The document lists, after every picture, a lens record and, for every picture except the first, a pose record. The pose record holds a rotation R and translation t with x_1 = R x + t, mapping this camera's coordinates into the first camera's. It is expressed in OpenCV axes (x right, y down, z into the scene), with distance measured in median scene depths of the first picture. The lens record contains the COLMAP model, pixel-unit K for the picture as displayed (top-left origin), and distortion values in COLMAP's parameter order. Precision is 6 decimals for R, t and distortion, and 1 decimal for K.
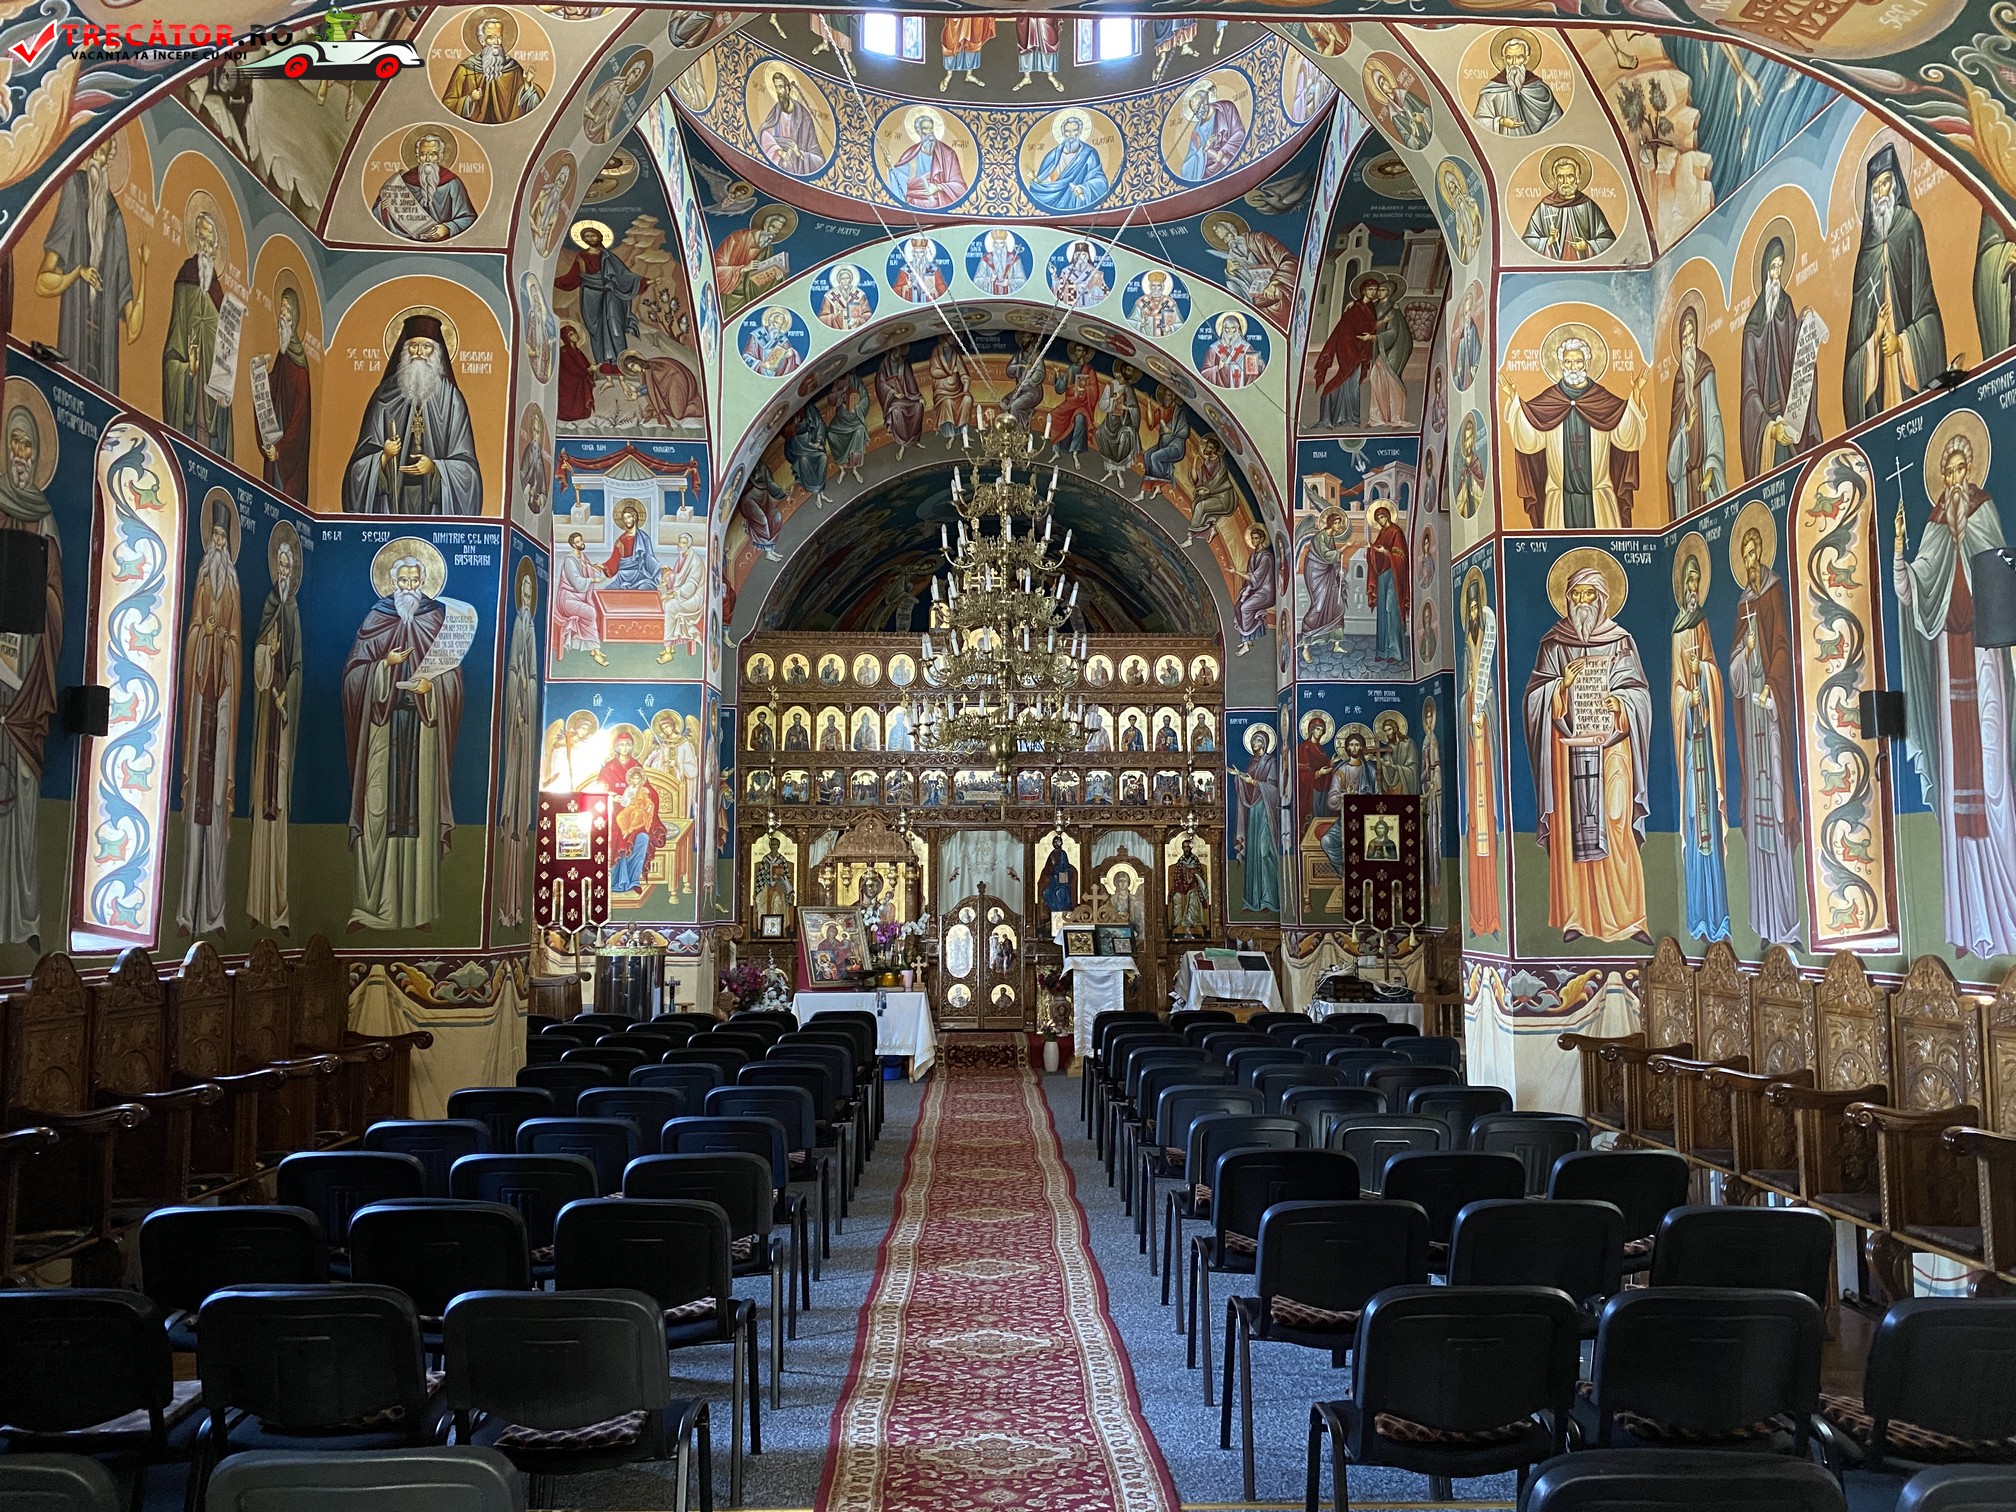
lens RADIAL K [[1504.7, 0, 999.5], [0, 1504.7, 758.8], [0, 0, 1]] dist [0.021629, -0.003926]
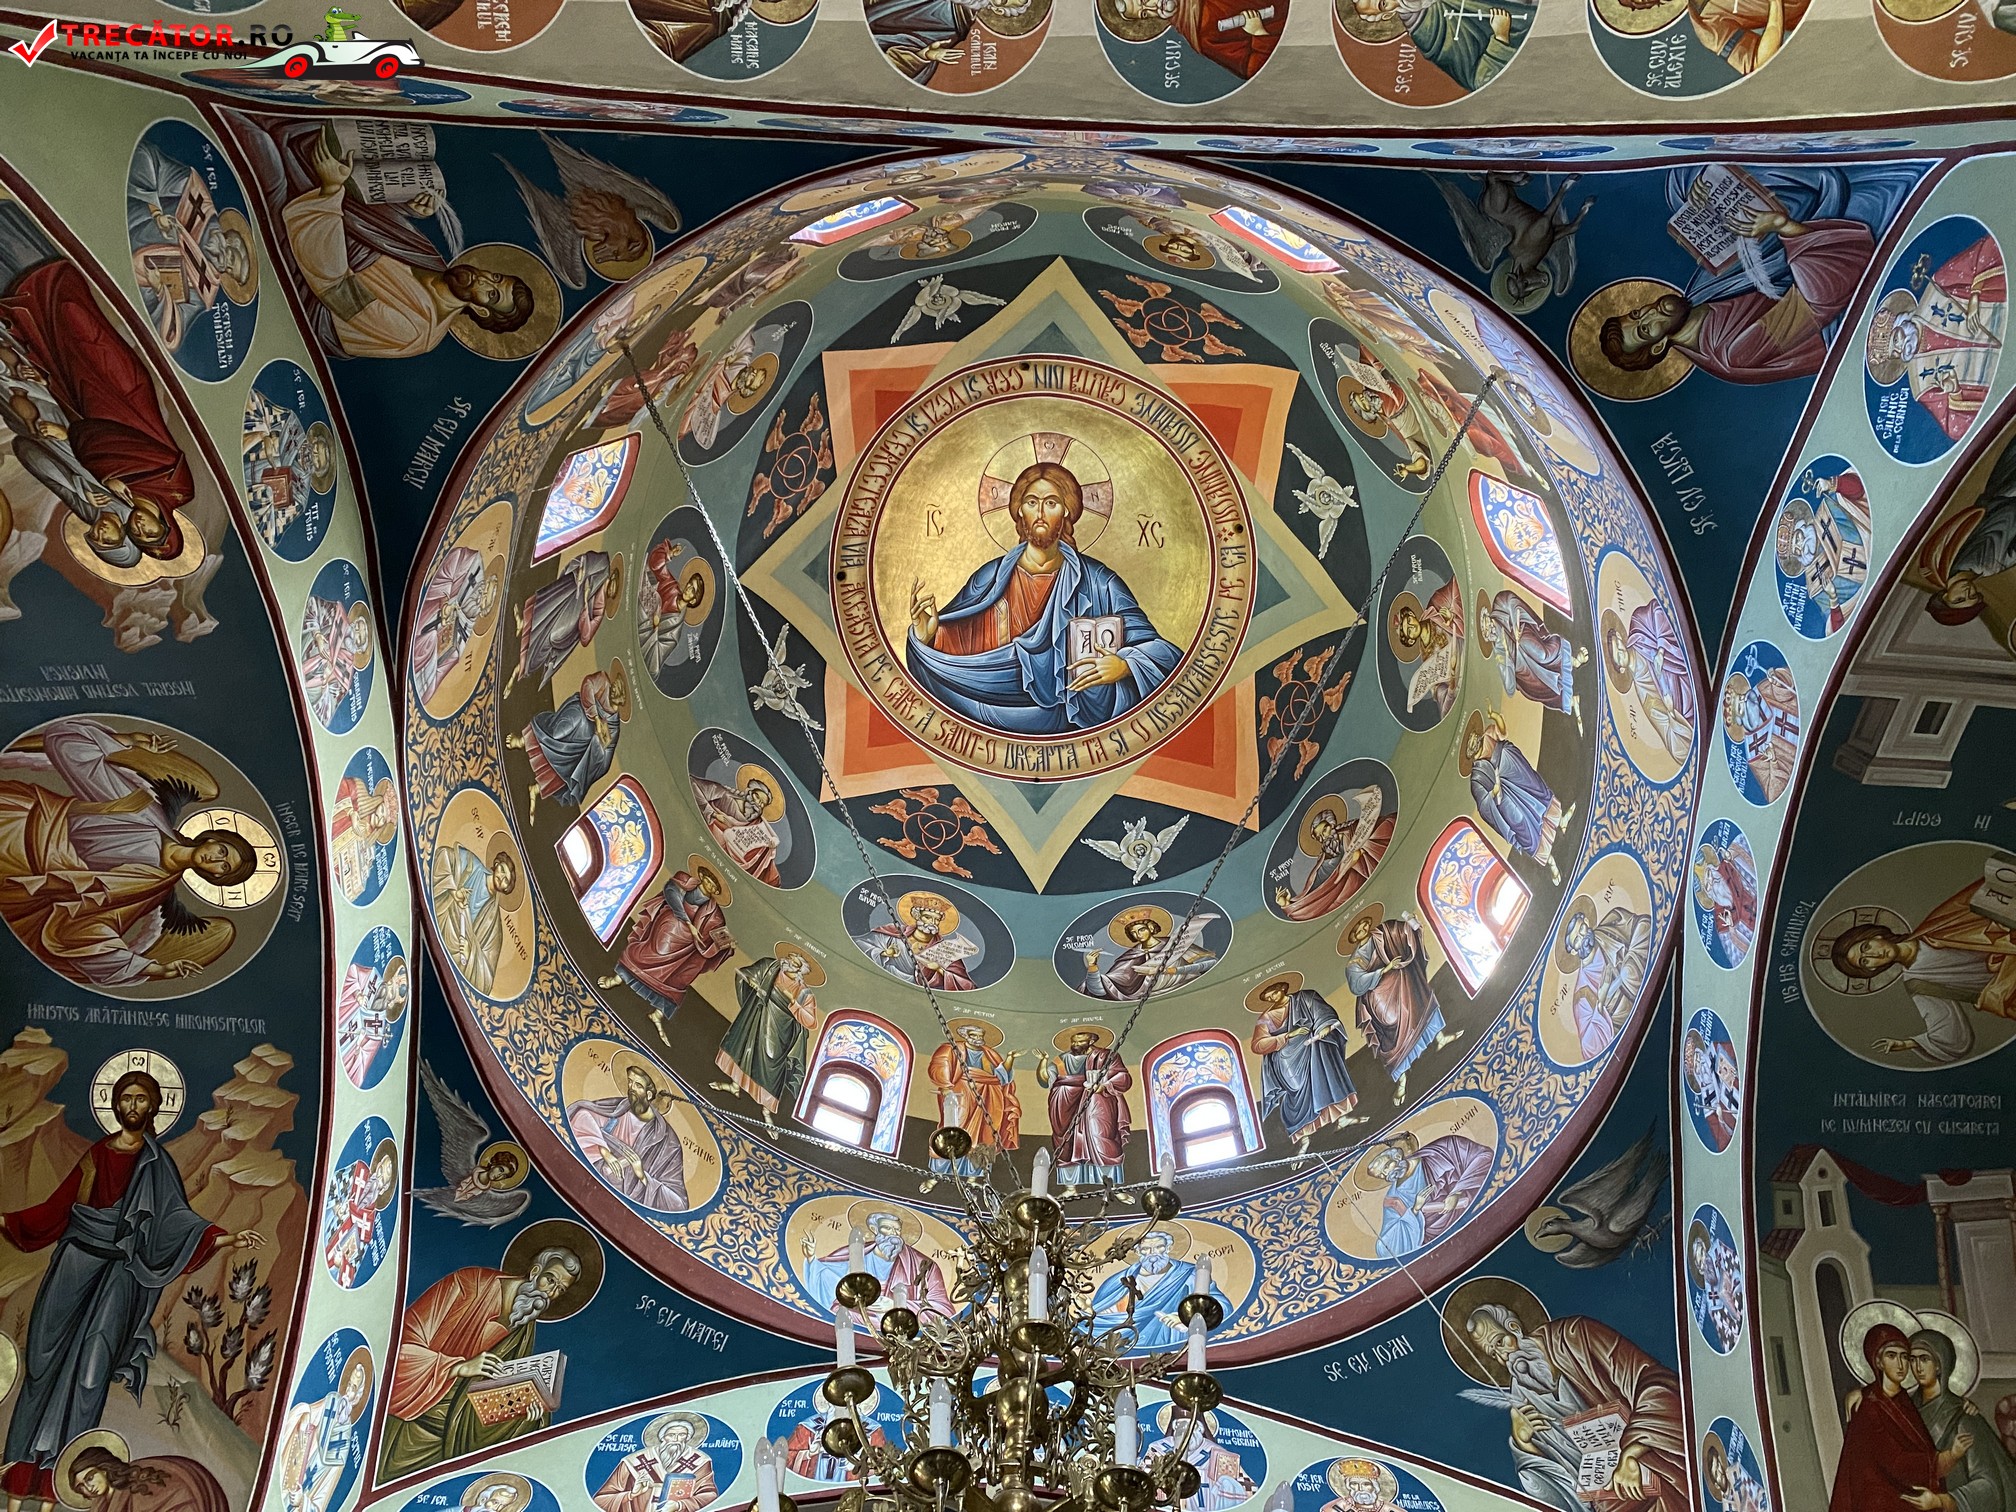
lens RADIAL K [[1525.4, 0, 995.3], [0, 1525.4, 754.5], [0, 0, 1]] dist [0.117489, -0.189735]
pose [[0.998872, 0.032866, -0.034267, 0.004236], [-0.044056, 0.372447, -0.927007, 0.038948], [-0.017705, 0.927471, 0.373475, 0.650464]]
